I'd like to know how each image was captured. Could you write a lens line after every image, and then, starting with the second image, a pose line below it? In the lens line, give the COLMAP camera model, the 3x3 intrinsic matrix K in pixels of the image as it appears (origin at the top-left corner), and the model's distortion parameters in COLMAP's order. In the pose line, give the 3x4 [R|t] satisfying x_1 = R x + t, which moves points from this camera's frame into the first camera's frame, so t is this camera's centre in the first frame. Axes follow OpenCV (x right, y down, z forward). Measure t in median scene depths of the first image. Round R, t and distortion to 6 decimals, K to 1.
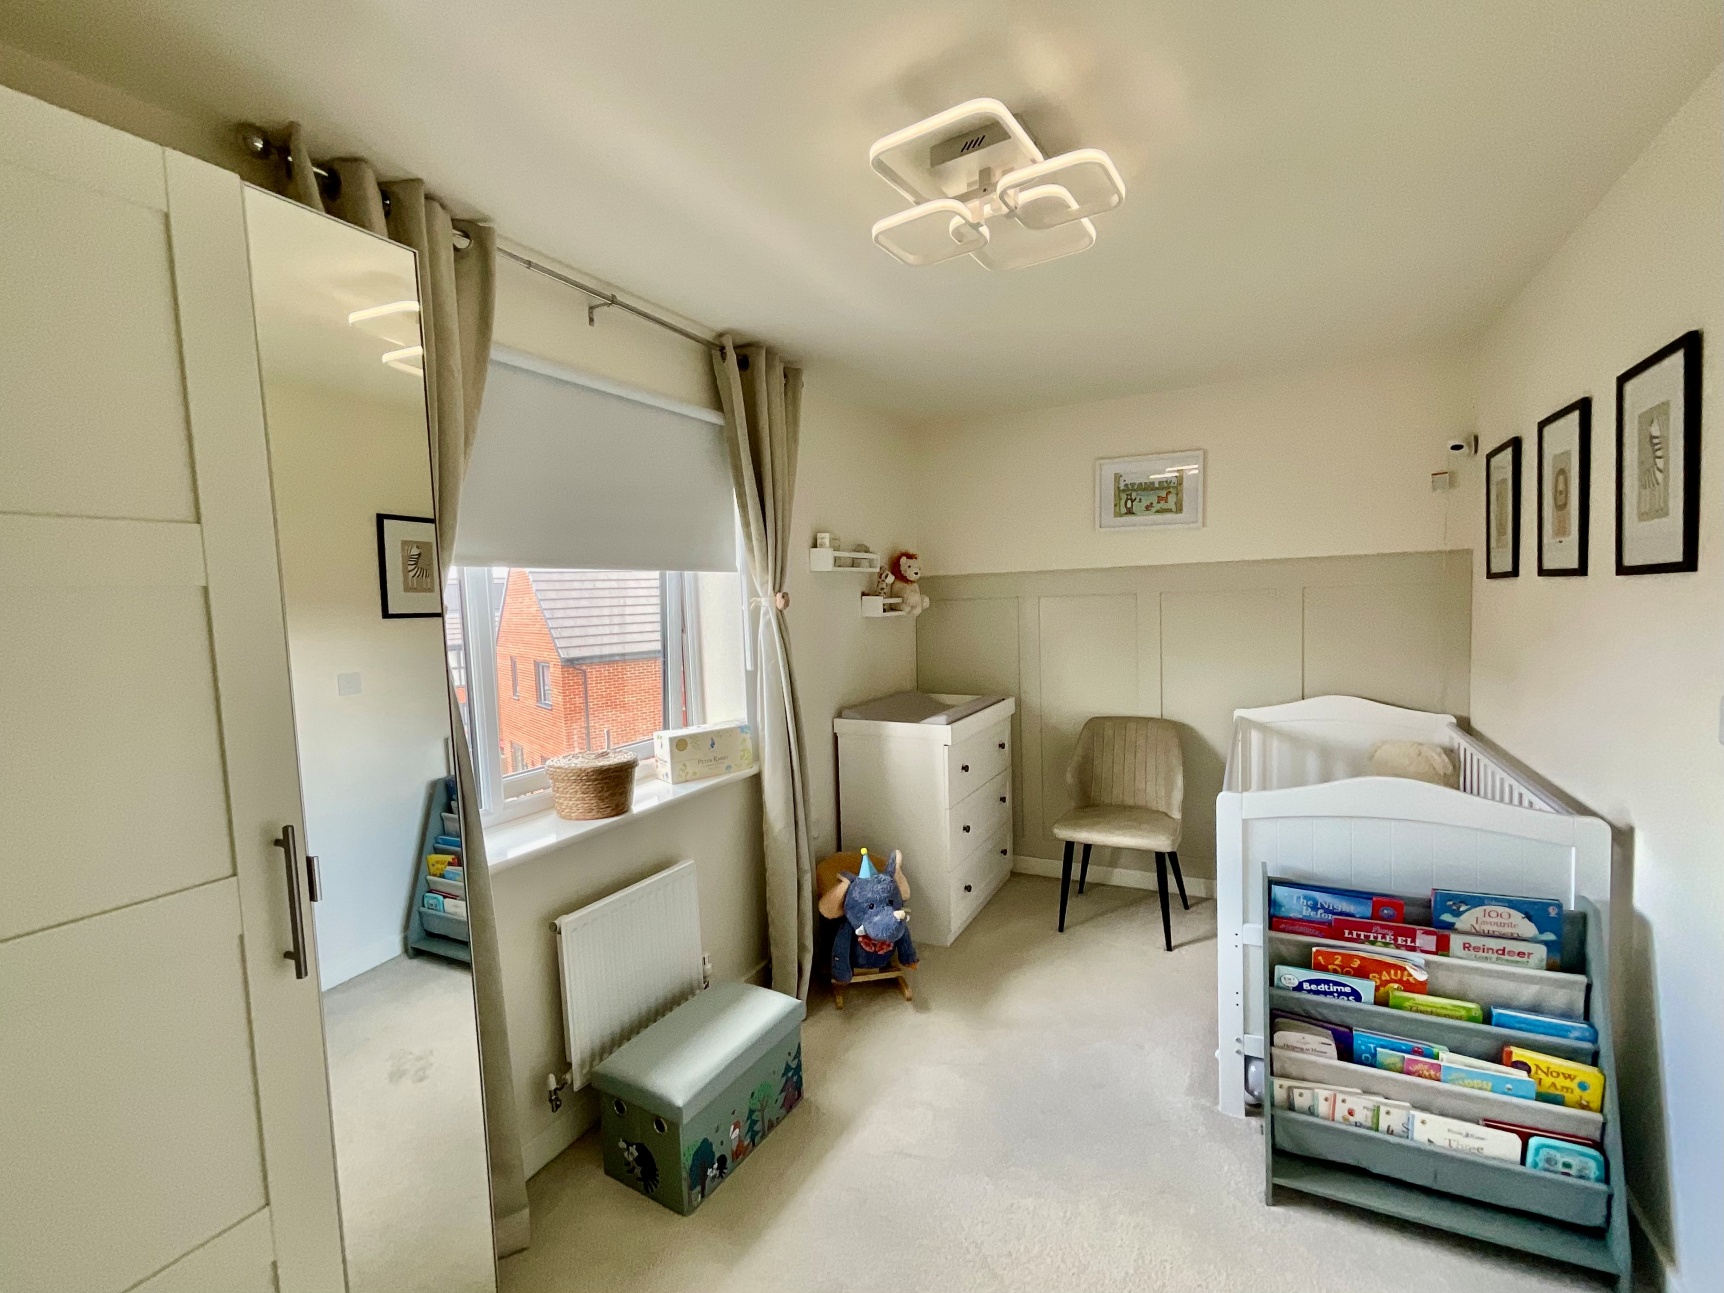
lens RADIAL K [[768.1, 0, 868.0], [0, 768.1, 647.9], [0, 0, 1]] dist [0.000756, 0.000688]
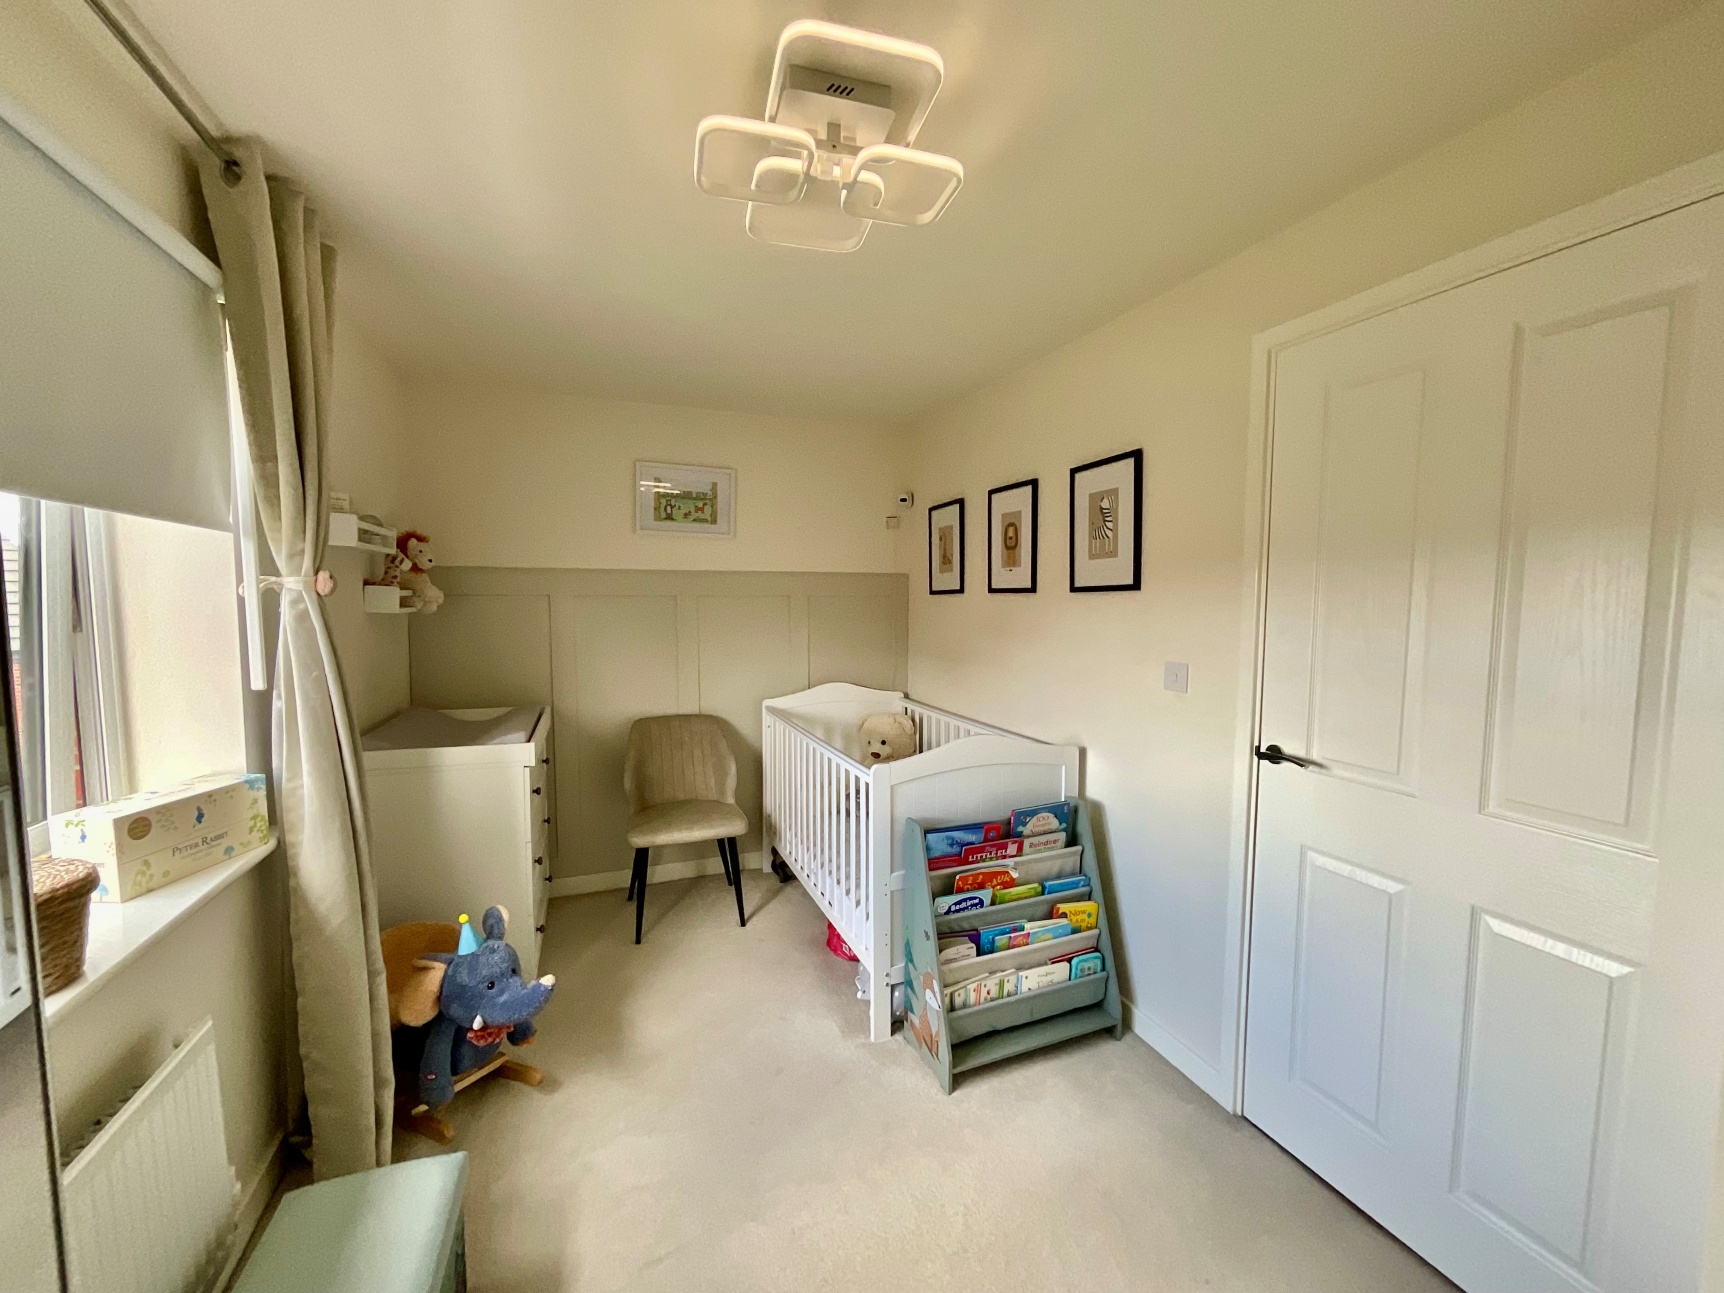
lens RADIAL K [[698.2, 0, 864.3], [0, 698.2, 649.5], [0, 0, 1]] dist [-0.002548, -0.000054]
pose [[0.651984, -0.018372, 0.758010, -0.327440], [0.024490, 0.999695, 0.003165, 0.007627], [-0.757837, 0.016500, 0.652235, 0.302649]]
